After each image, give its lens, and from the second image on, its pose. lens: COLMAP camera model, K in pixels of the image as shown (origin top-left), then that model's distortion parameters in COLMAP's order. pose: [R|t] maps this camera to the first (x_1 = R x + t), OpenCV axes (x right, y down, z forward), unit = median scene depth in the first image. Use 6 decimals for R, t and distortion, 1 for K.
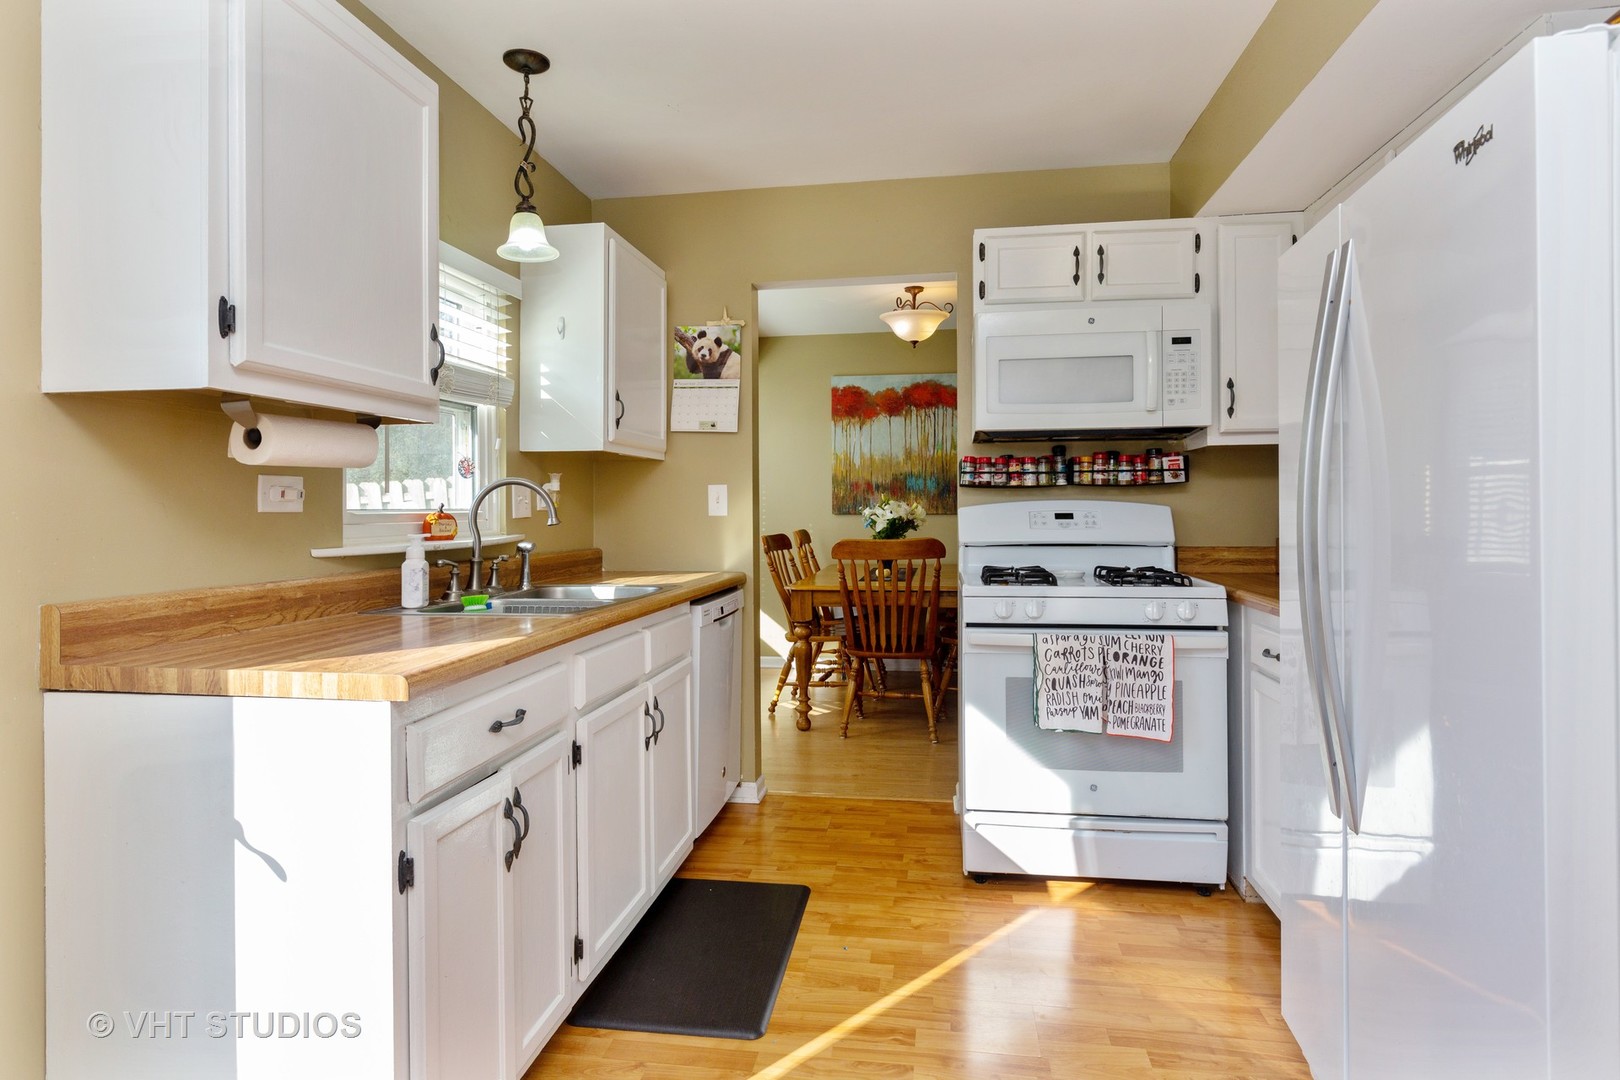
lens RADIAL K [[838.2, 0, 816.5], [0, 838.2, 523.6], [0, 0, 1]] dist [0.006486, 0.000556]
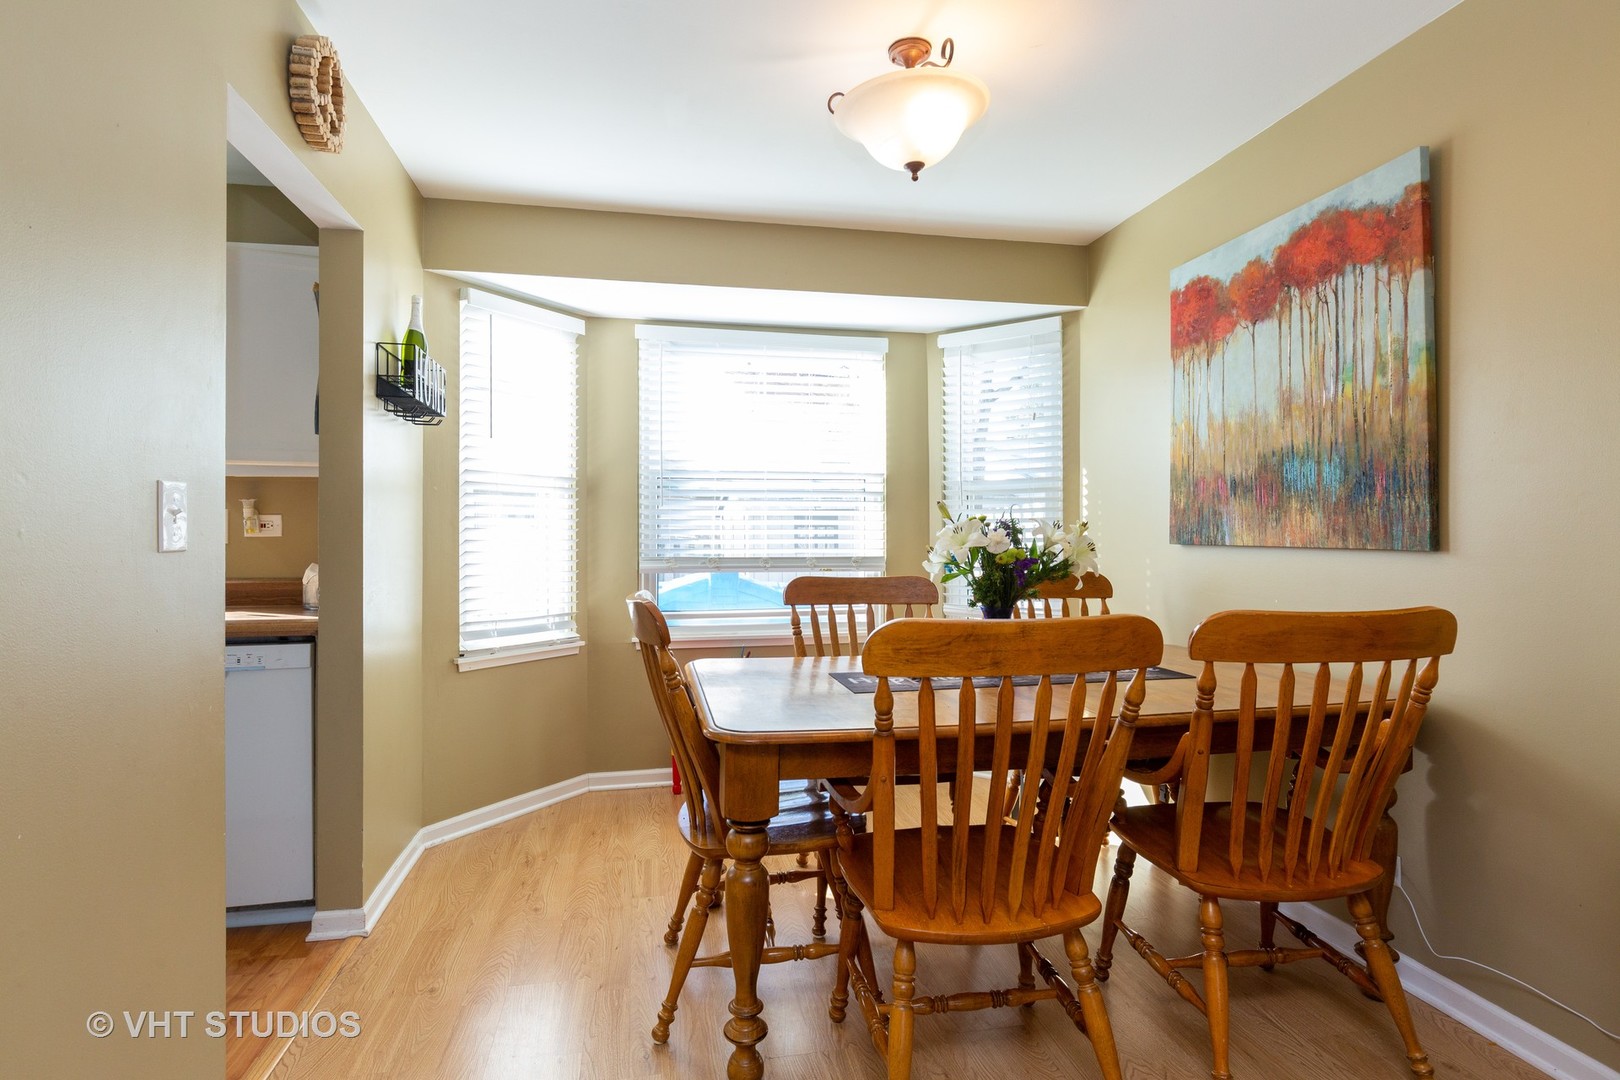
lens RADIAL K [[838.2, 0, 807.7], [0, 838.2, 533.4], [0, 0, 1]] dist [0.006486, 0.000556]
pose [[0.328415, 0.004927, -0.944521, 0.426235], [-0.012548, 0.999921, 0.000853, -0.015714], [0.944450, 0.011572, 0.328451, 0.636079]]
